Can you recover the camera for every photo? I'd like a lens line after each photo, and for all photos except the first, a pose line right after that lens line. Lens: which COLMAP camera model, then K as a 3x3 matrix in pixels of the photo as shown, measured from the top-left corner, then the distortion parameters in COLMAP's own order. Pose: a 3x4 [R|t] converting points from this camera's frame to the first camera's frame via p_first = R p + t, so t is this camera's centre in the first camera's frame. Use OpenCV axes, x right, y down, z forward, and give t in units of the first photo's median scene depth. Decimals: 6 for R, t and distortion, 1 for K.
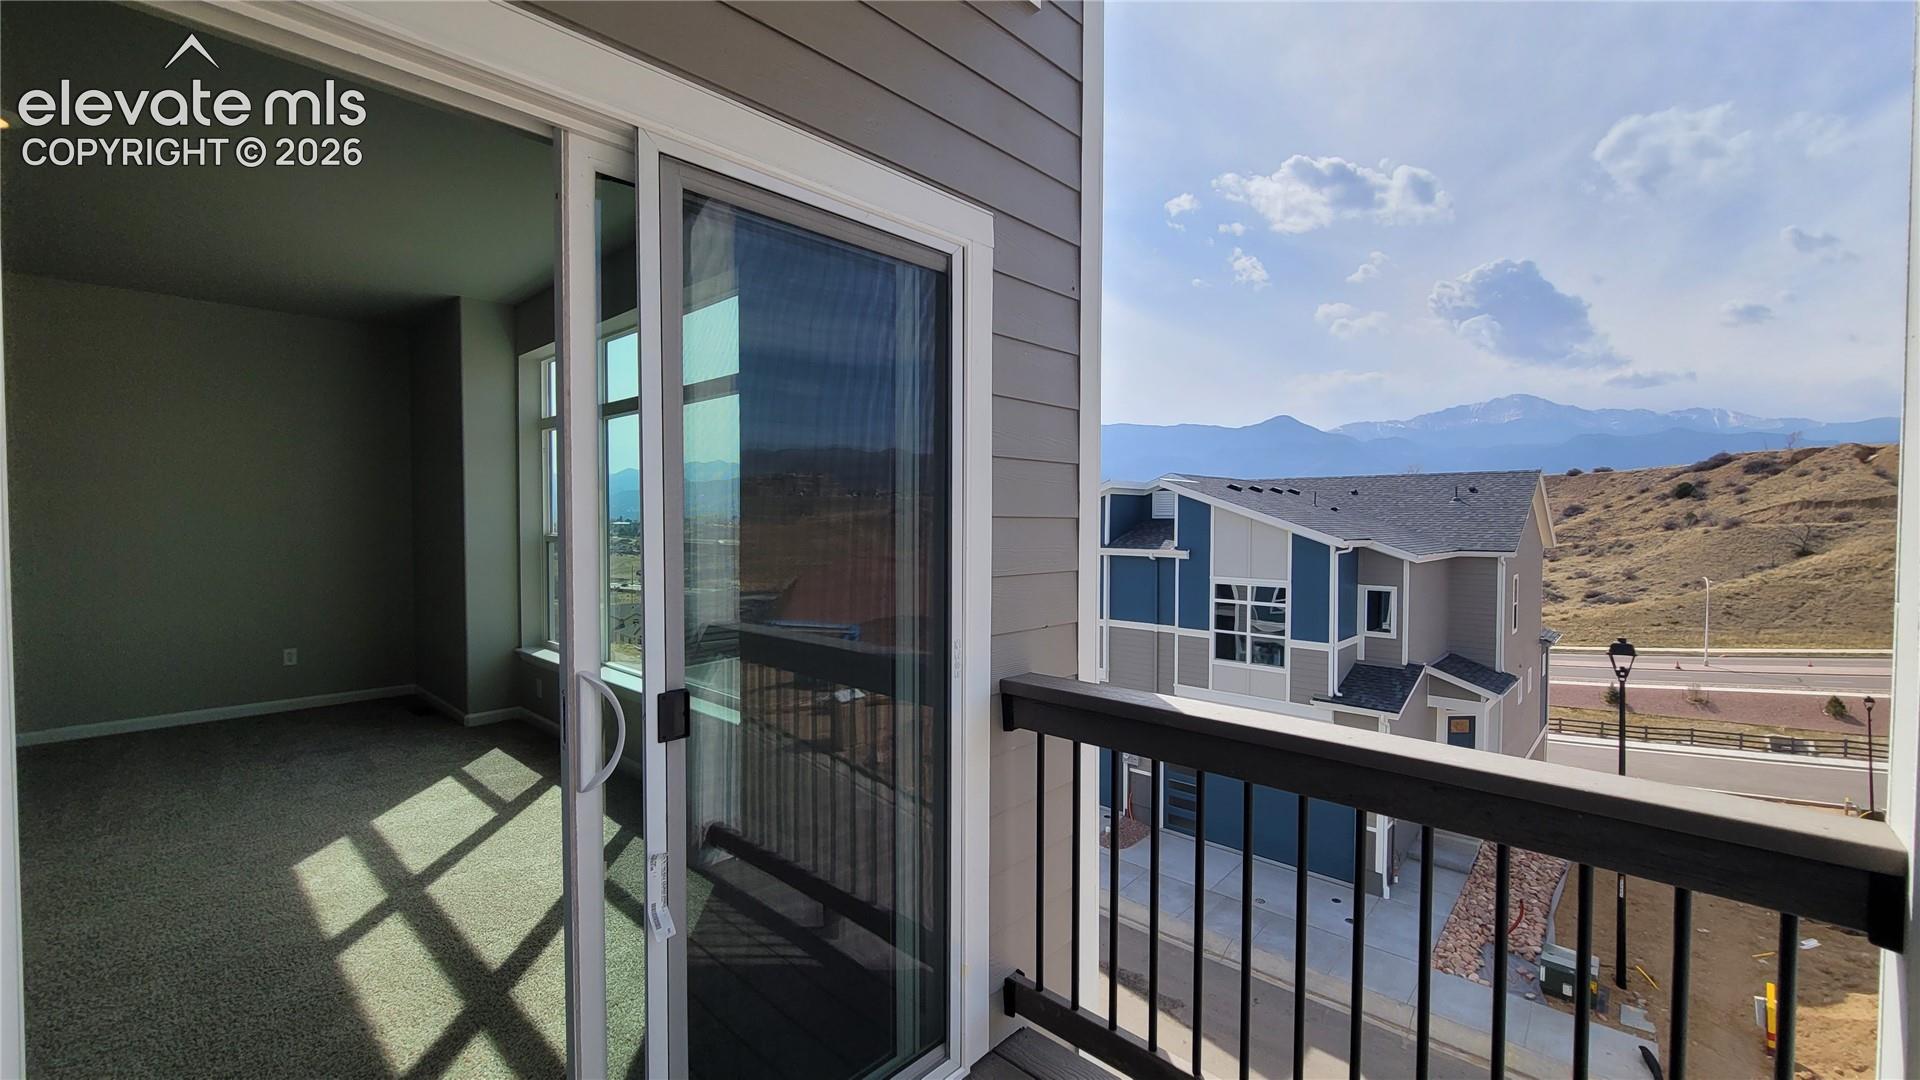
lens RADIAL K [[782.5, 0, 970.0], [0, 782.5, 520.8], [0, 0, 1]] dist [-0.000297, -0.000002]
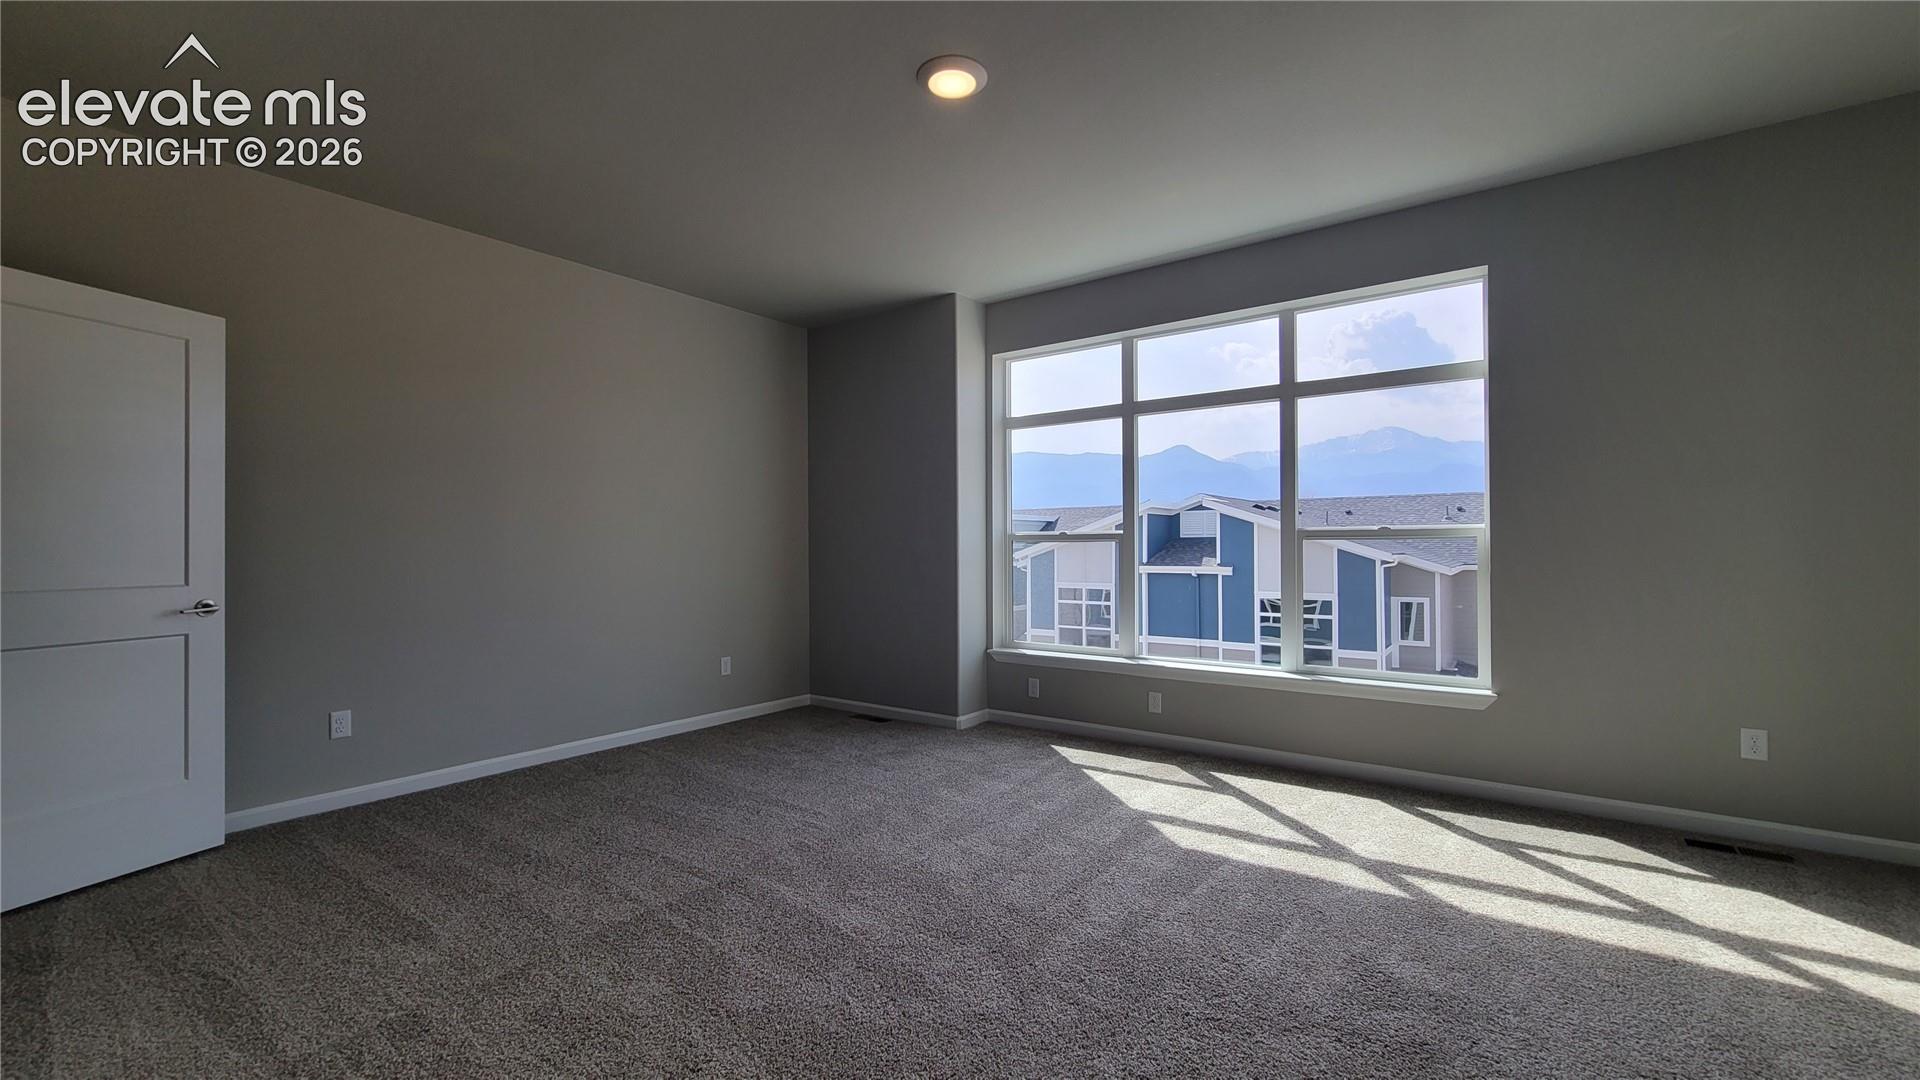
lens RADIAL K [[782.5, 0, 971.9], [0, 782.5, 513.1], [0, 0, 1]] dist [-0.000297, -0.000002]
pose [[0.991794, -0.002928, 0.127814, -0.214151], [0.008710, 0.998962, -0.044703, 0.010576], [-0.127551, 0.045449, 0.990790, 0.005809]]
